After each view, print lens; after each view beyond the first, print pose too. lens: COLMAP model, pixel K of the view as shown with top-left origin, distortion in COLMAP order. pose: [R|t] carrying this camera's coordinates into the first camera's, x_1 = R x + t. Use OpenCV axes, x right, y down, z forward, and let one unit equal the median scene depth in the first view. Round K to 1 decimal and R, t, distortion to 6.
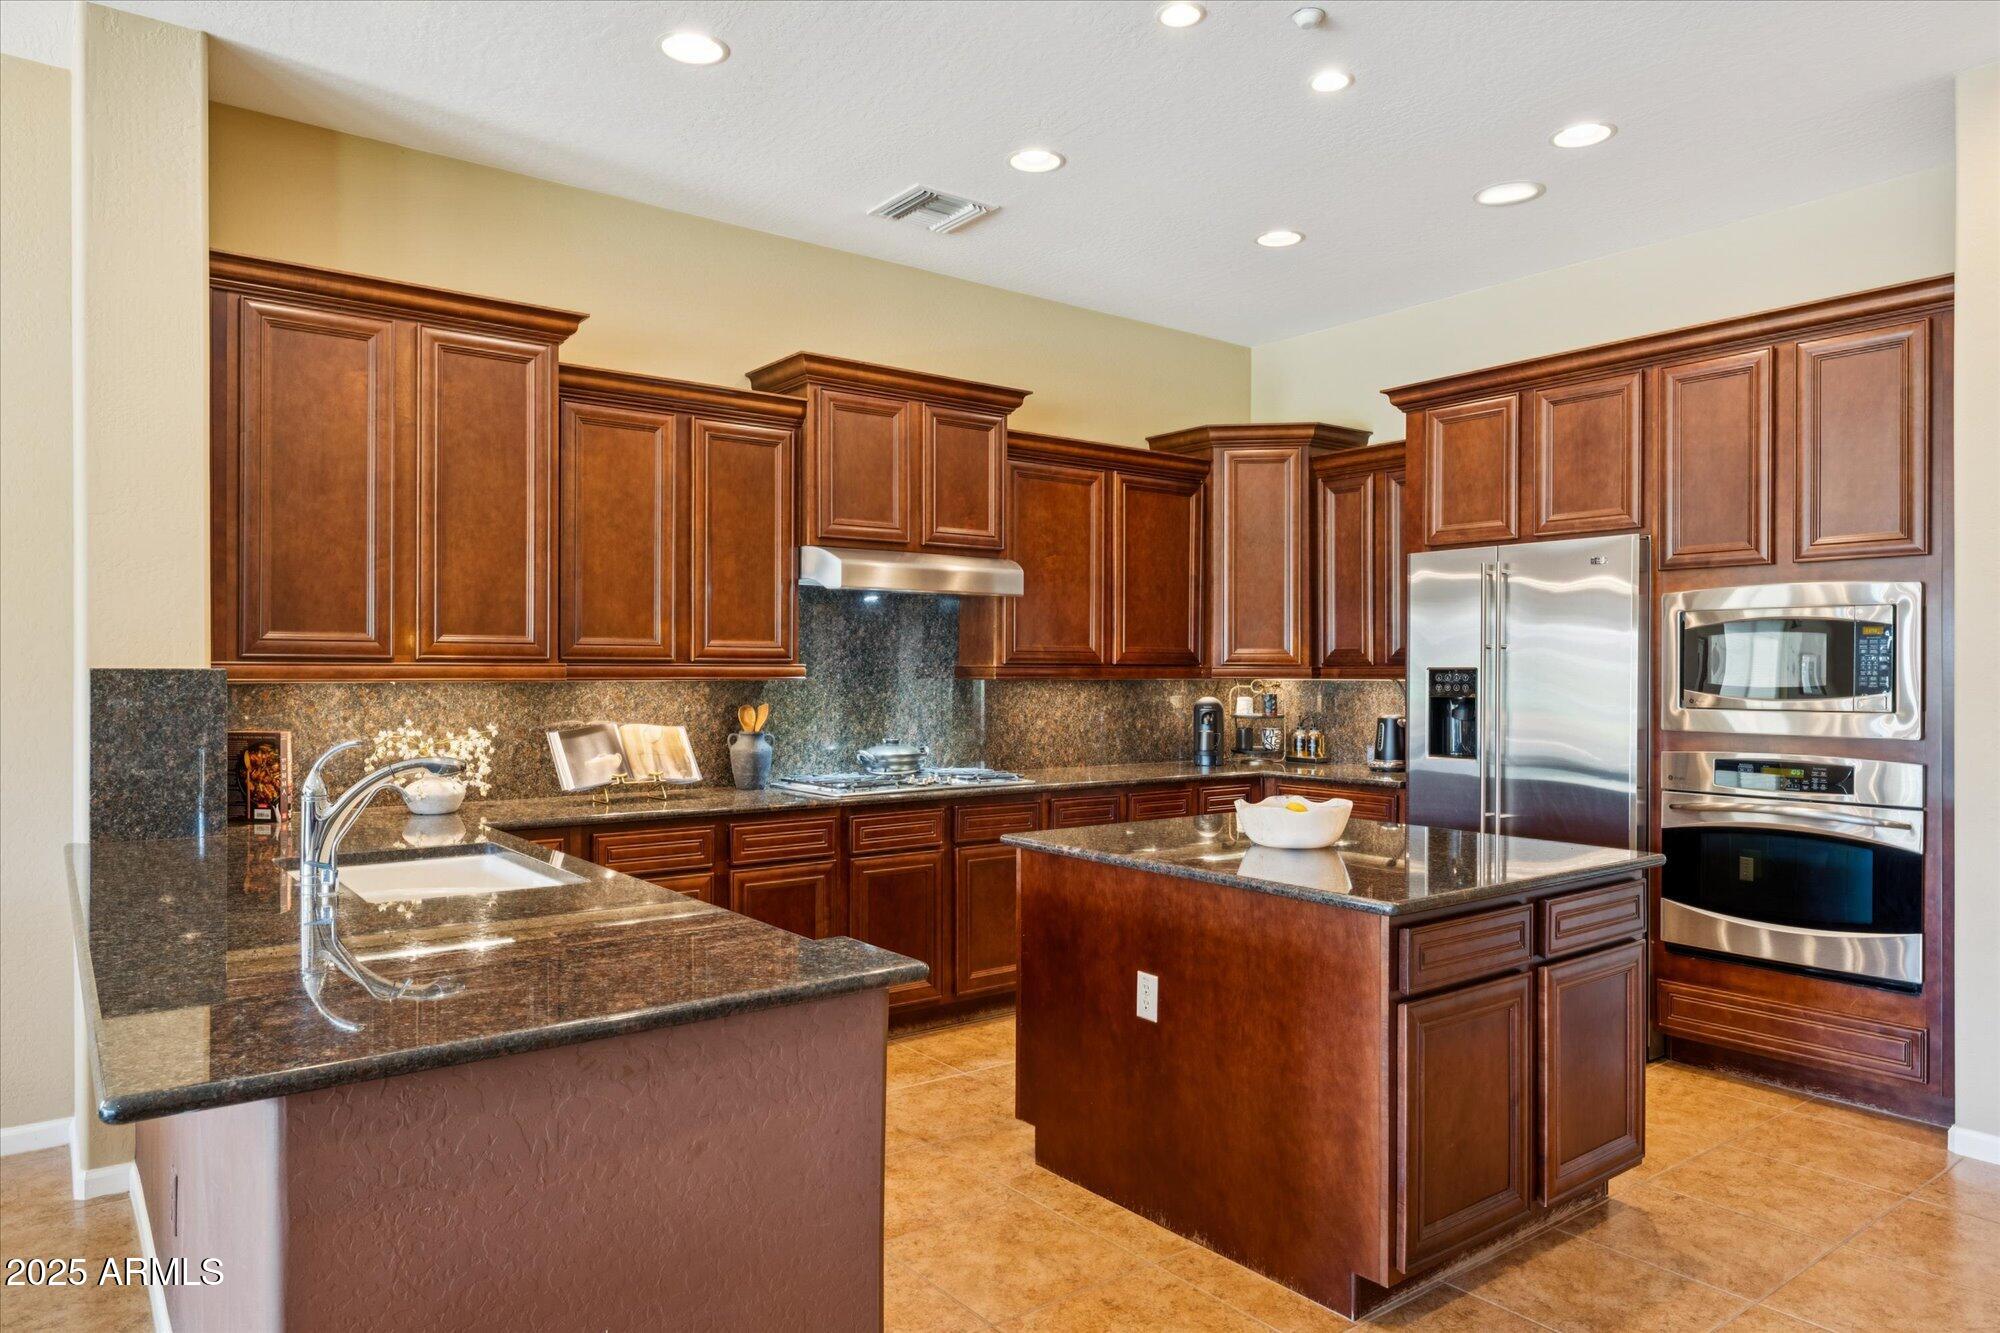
lens RADIAL K [[1260.8, 0, 1002.2], [0, 1260.8, 675.1], [0, 0, 1]] dist [-0.006347, 0.006500]
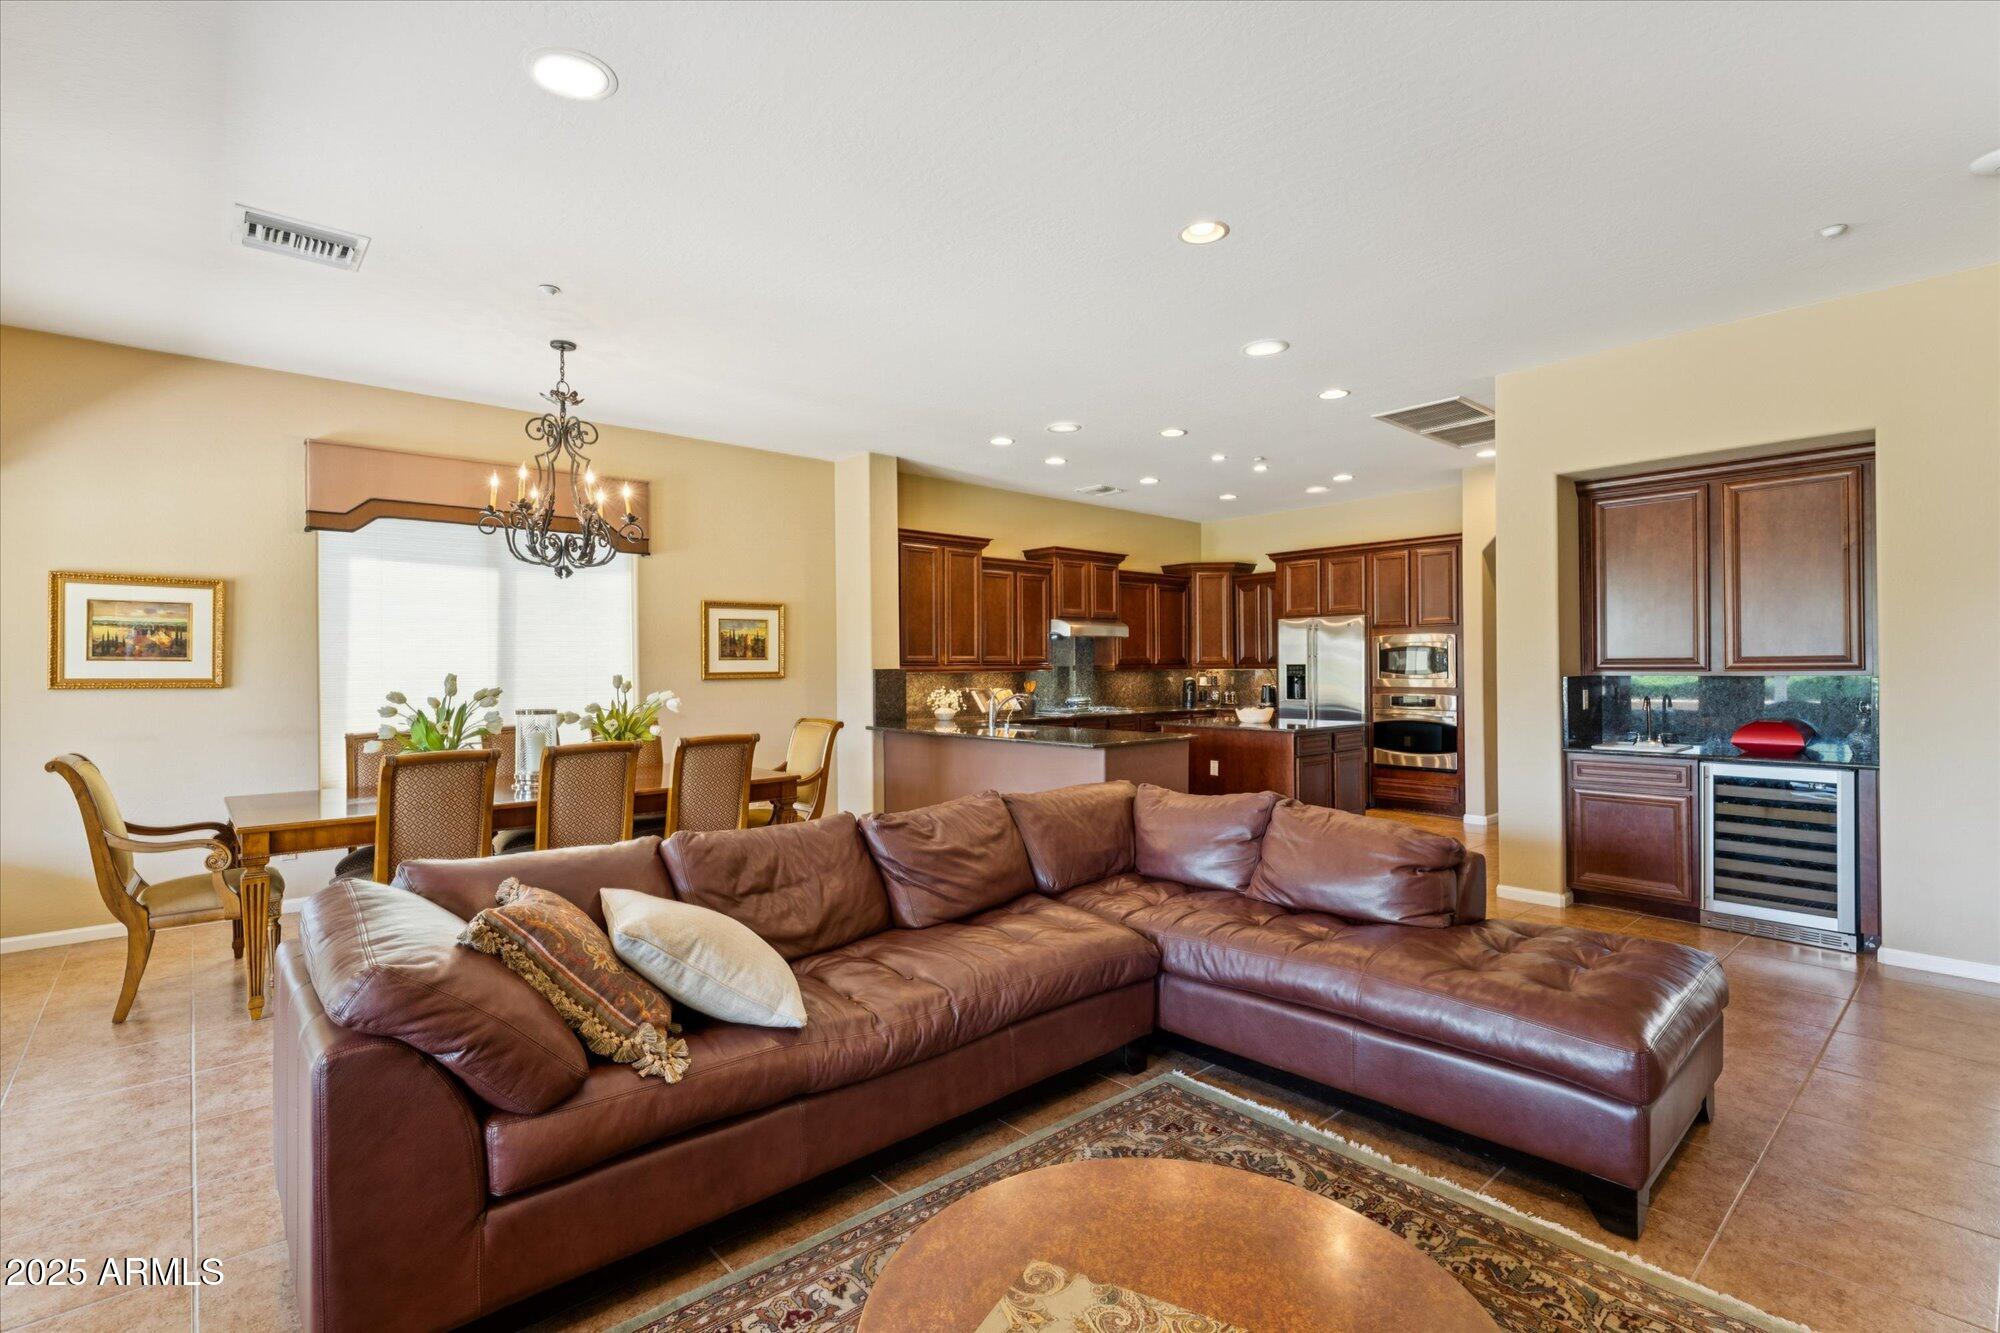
lens RADIAL K [[916.0, 0, 1003.7], [0, 916.0, 663.6], [0, 0, 1]] dist [-0.000436, -0.001201]
pose [[0.997134, -0.008150, 0.075220, -0.415104], [0.008683, 0.999939, -0.006766, 0.000290], [-0.075161, 0.007400, 0.997144, -0.900627]]
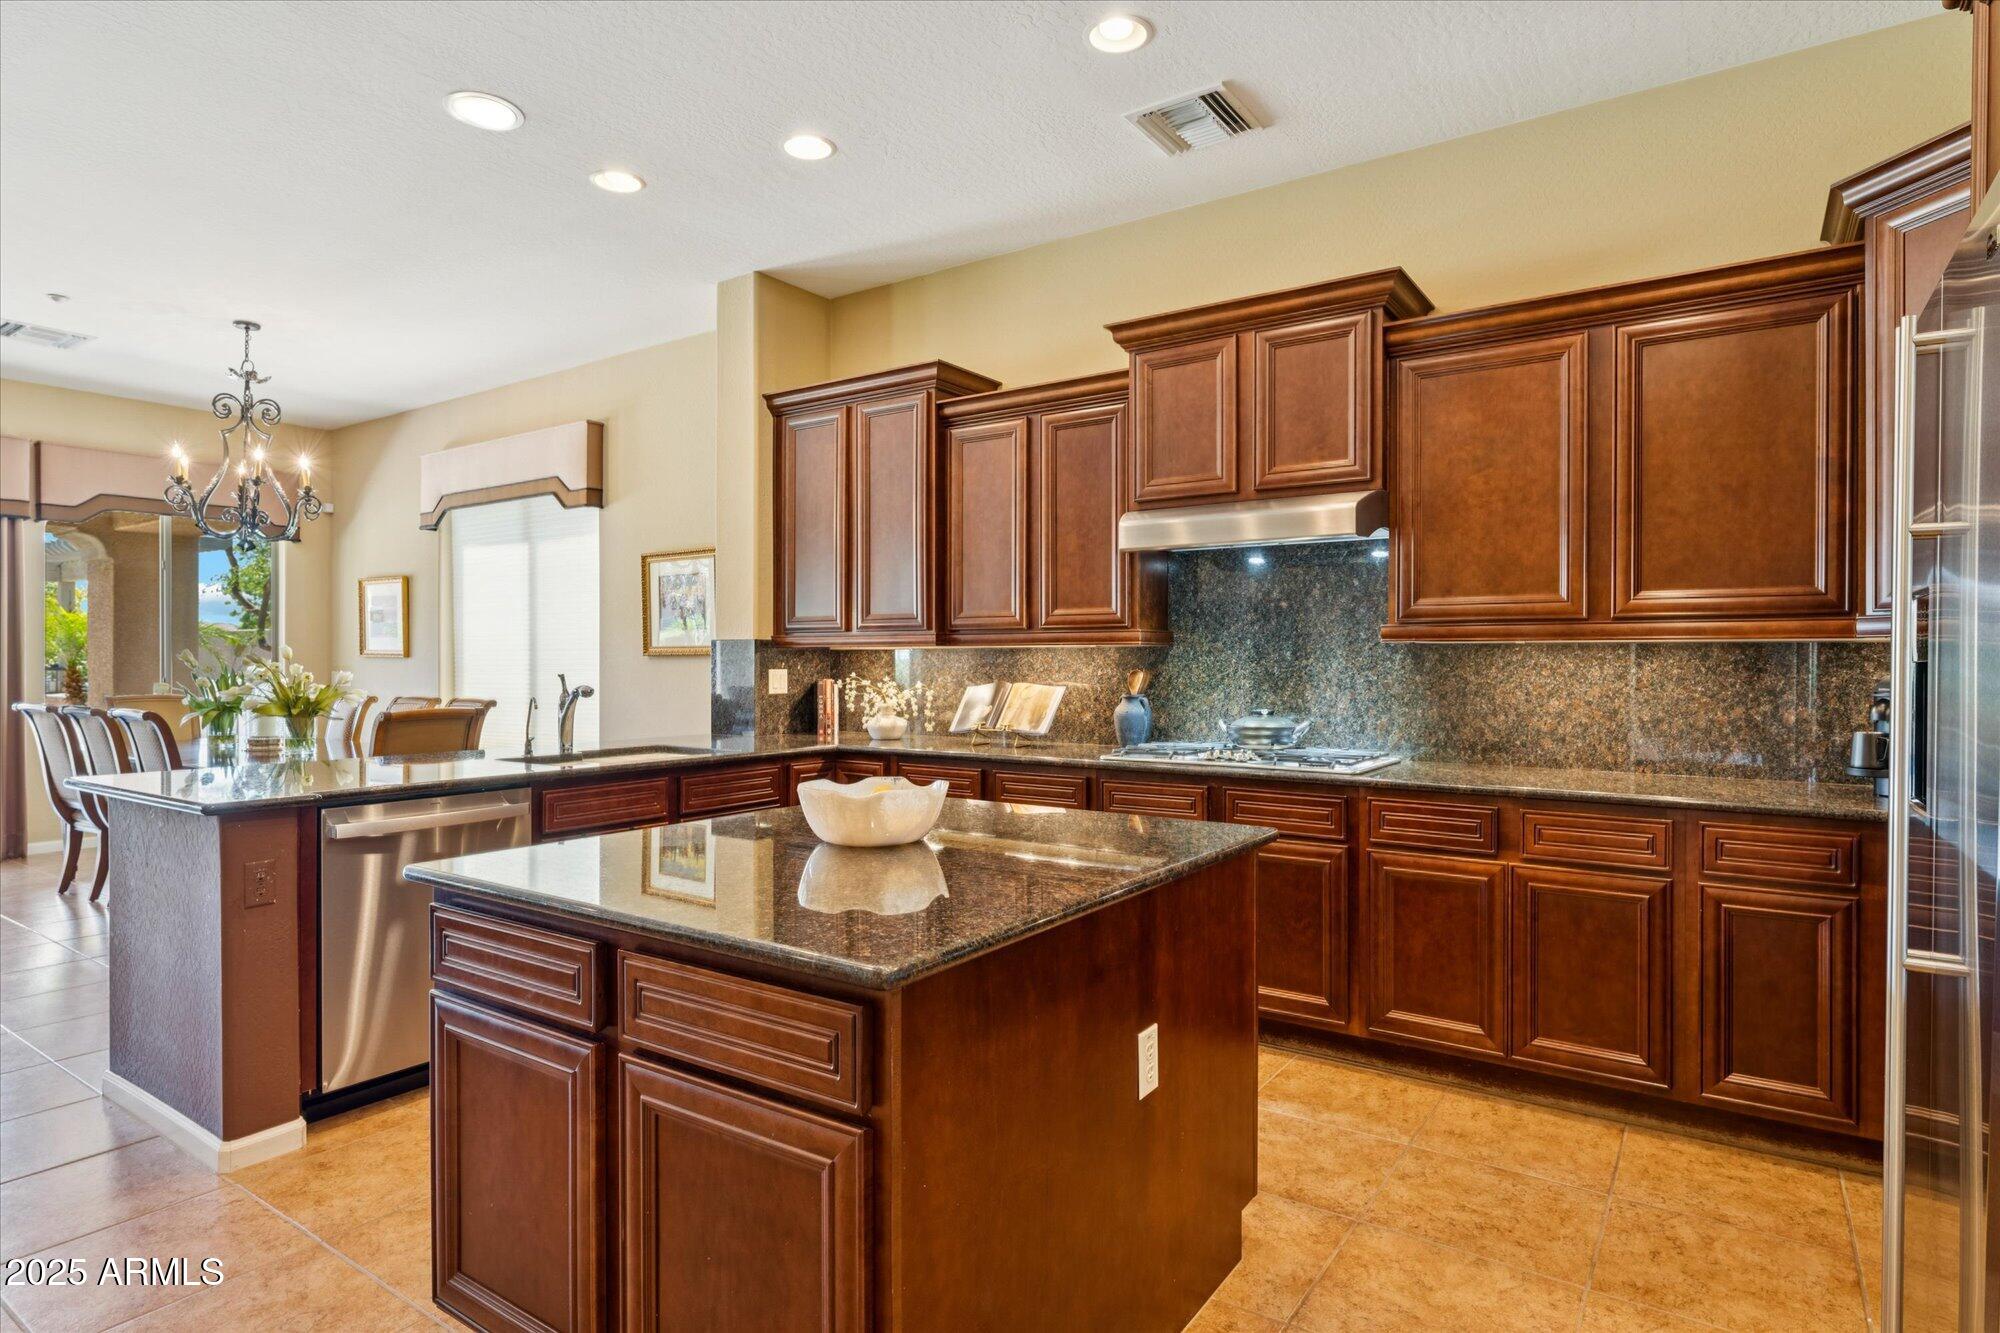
lens RADIAL K [[1066.5, 0, 998.7], [0, 1066.5, 664.6], [0, 0, 1]] dist [-0.004958, -0.001820]
pose [[0.308963, 0.001635, -0.951073, 0.651189], [-0.003760, 0.999993, 0.000498, 0.020725], [0.951067, 0.003423, 0.308967, 0.654621]]
